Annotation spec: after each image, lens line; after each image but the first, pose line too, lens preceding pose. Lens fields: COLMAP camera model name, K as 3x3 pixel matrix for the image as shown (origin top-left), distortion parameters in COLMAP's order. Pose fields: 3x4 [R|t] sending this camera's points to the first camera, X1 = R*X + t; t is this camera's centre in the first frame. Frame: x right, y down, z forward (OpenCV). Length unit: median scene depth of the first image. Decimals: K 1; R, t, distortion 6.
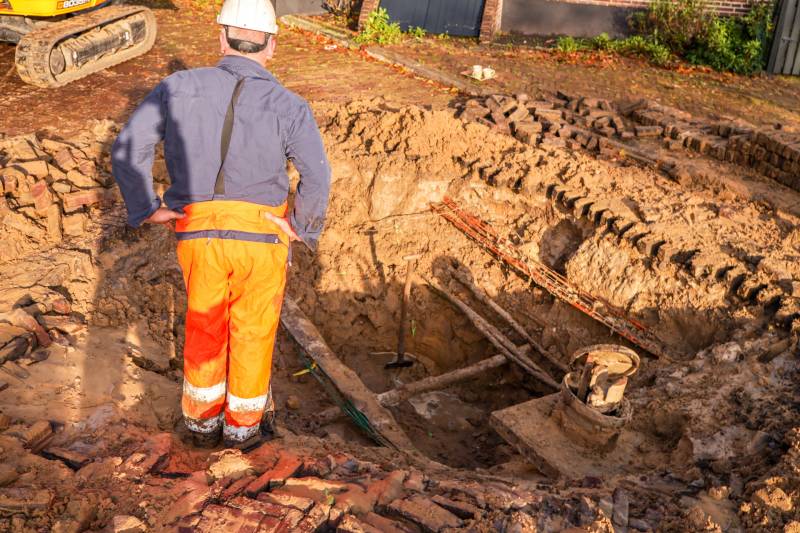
lens RADIAL K [[793.8, 0, 400.0], [0, 793.8, 266.5], [0, 0, 1]] dist [-0.003715, -0.004012]
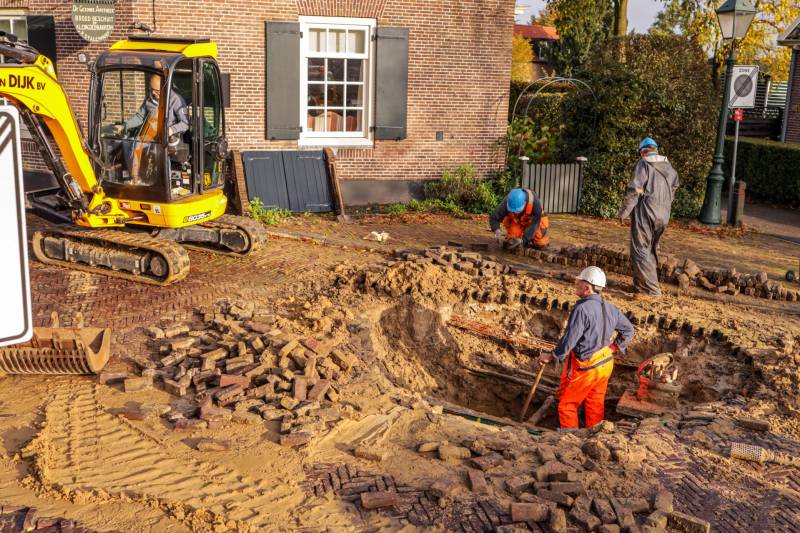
lens RADIAL K [[846.8, 0, 400.0], [0, 846.8, 266.5], [0, 0, 1]] dist [0.001395, -0.017190]
pose [[0.842340, -0.138144, 0.520941, -0.917472], [0.234790, 0.964107, -0.123982, -0.002562], [-0.485116, 0.226747, 0.844540, -0.358133]]
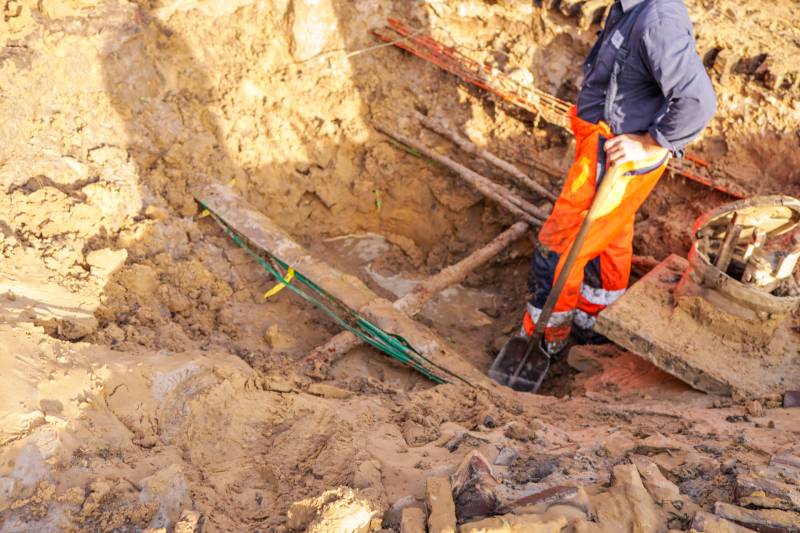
lens RADIAL K [[793.8, 0, 400.0], [0, 793.8, 266.5], [0, 0, 1]] dist [-0.003715, -0.004012]
pose [[0.964961, -0.152625, 0.213436, -0.138737], [0.109440, 0.973401, 0.201280, -0.011800], [-0.238479, -0.170869, 0.955998, 0.264942]]
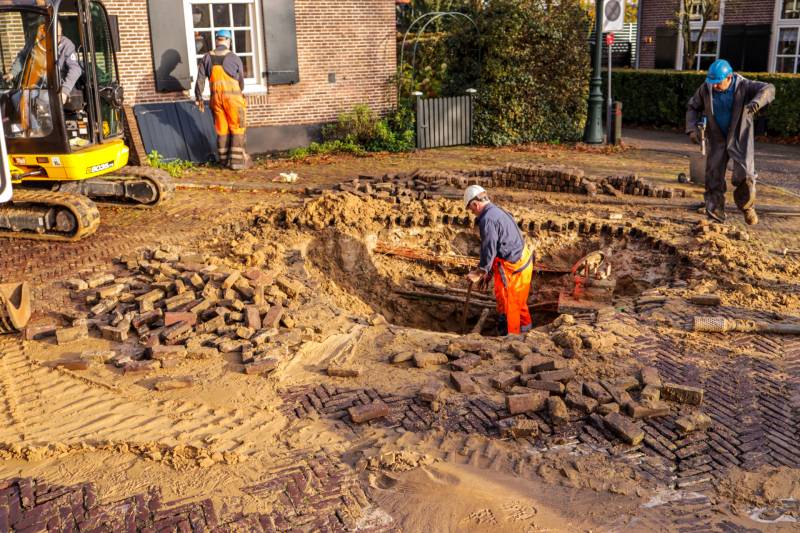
lens RADIAL K [[793.8, 0, 400.0], [0, 793.8, 266.5], [0, 0, 1]] dist [-0.003715, -0.004012]
pose [[0.733507, -0.244428, 0.634210, -0.947228], [0.343473, 0.938489, -0.035551, 0.022707], [-0.586510, 0.243911, 0.772343, -0.192862]]
